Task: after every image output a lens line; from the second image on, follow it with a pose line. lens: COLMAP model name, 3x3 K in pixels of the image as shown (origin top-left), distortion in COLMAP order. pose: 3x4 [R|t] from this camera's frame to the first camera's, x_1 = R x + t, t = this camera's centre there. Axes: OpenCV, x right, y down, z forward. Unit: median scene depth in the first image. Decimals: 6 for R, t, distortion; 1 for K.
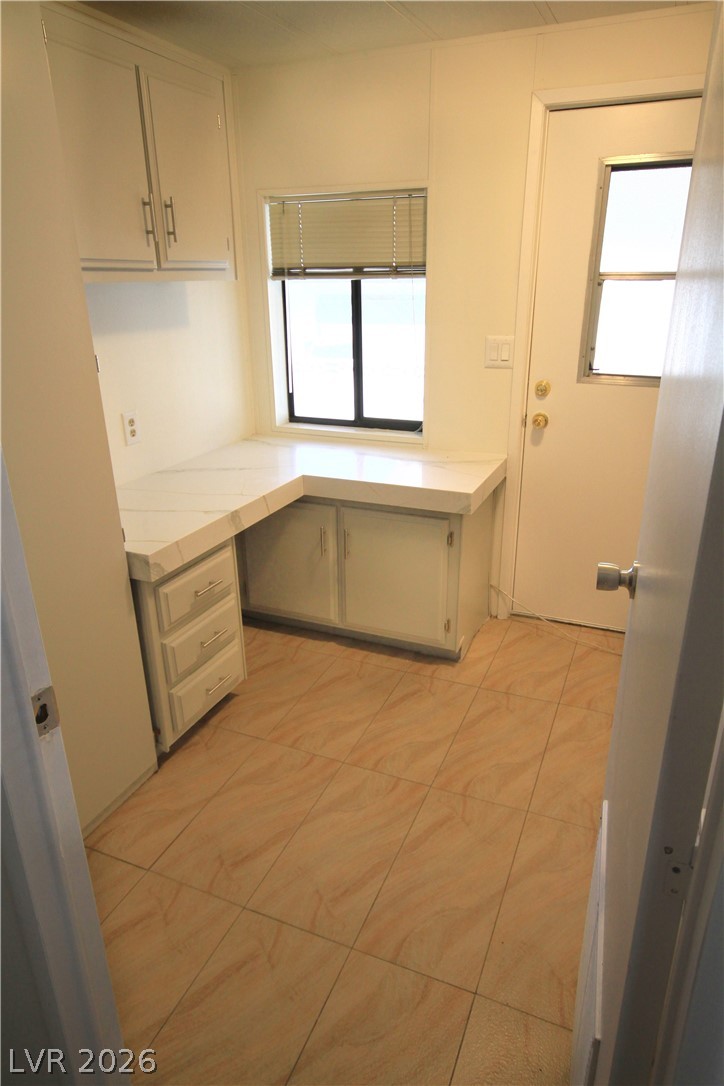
lens RADIAL K [[690.3, 0, 362.0], [0, 690.3, 543.0], [0, 0, 1]] dist [0.001966, 0.000157]
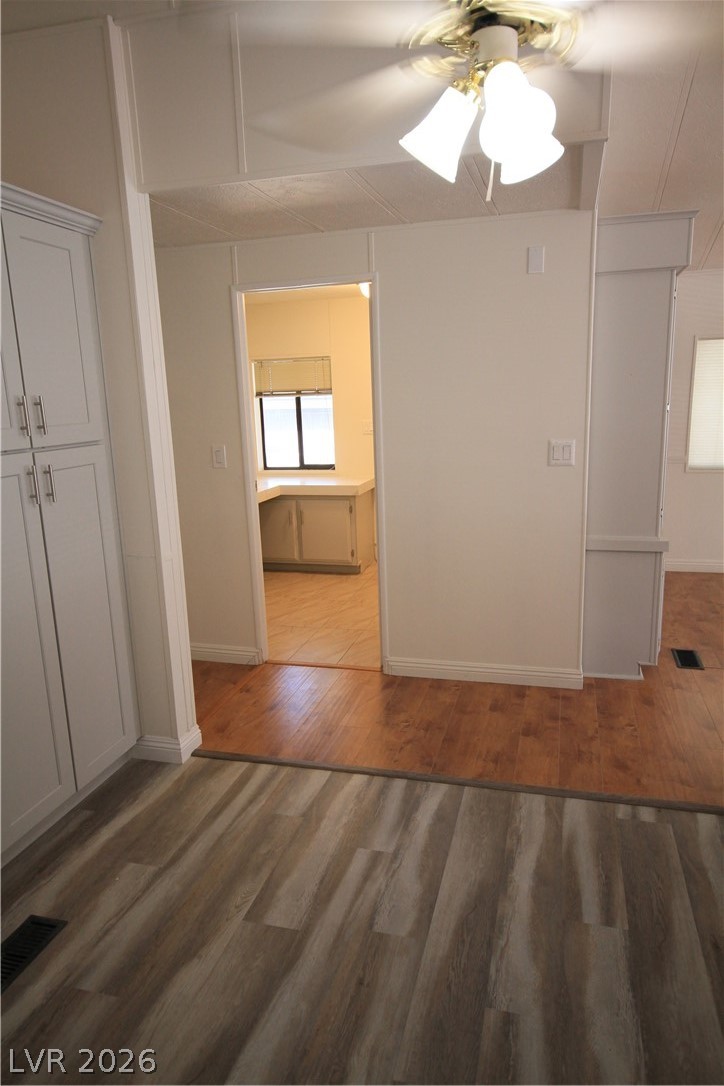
lens RADIAL K [[690.3, 0, 362.0], [0, 690.3, 543.0], [0, 0, 1]] dist [0.001966, 0.000157]
pose [[0.991646, -0.048972, 0.119330, -0.094157], [0.067606, 0.985204, -0.157490, 0.414516], [-0.109852, 0.164242, 0.980284, -1.040068]]
